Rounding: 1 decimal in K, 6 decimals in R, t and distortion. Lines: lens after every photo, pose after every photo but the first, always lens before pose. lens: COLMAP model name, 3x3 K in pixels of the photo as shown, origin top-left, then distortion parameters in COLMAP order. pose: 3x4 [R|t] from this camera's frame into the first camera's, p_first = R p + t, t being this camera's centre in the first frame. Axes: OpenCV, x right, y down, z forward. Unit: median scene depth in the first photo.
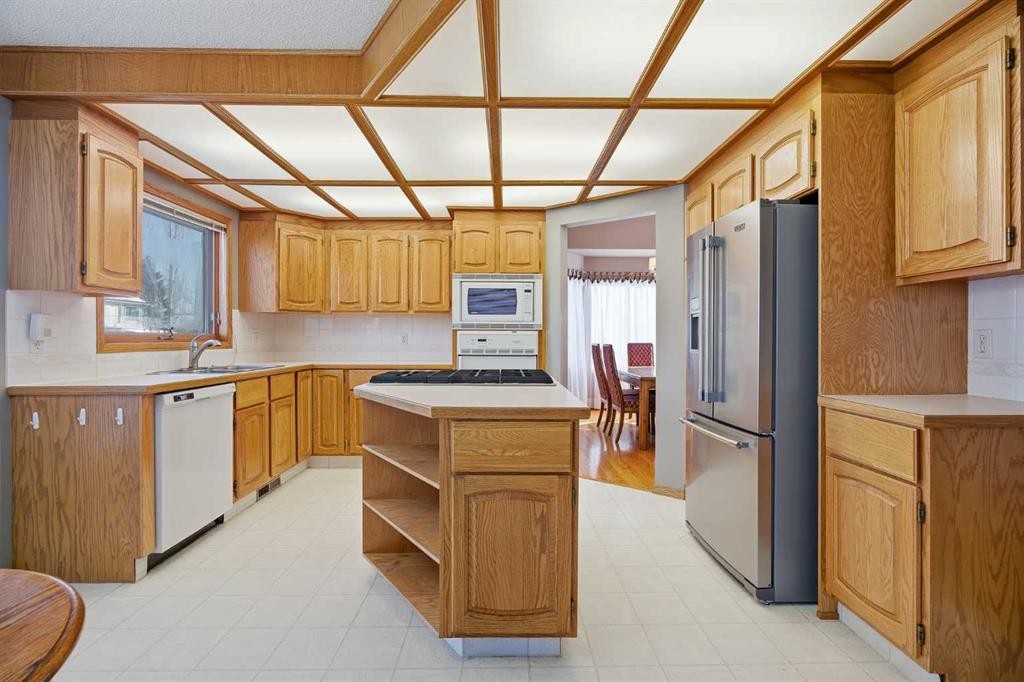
lens RADIAL K [[475.8, 0, 545.5], [0, 475.8, 346.0], [0, 0, 1]] dist [-0.008029, 0.000935]
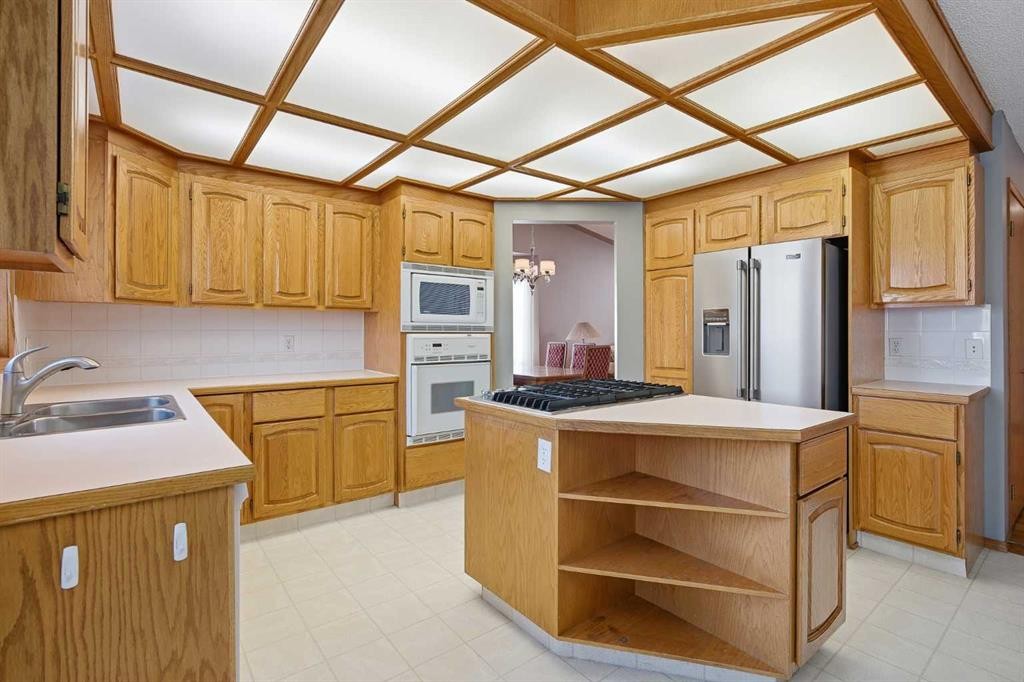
lens RADIAL K [[475.8, 0, 513.4], [0, 475.8, 336.5], [0, 0, 1]] dist [-0.008029, 0.000935]
pose [[0.796962, -0.007338, 0.603986, -0.526249], [0.008582, 0.999963, 0.000825, -0.026521], [-0.603969, 0.004526, 0.796995, 0.254974]]
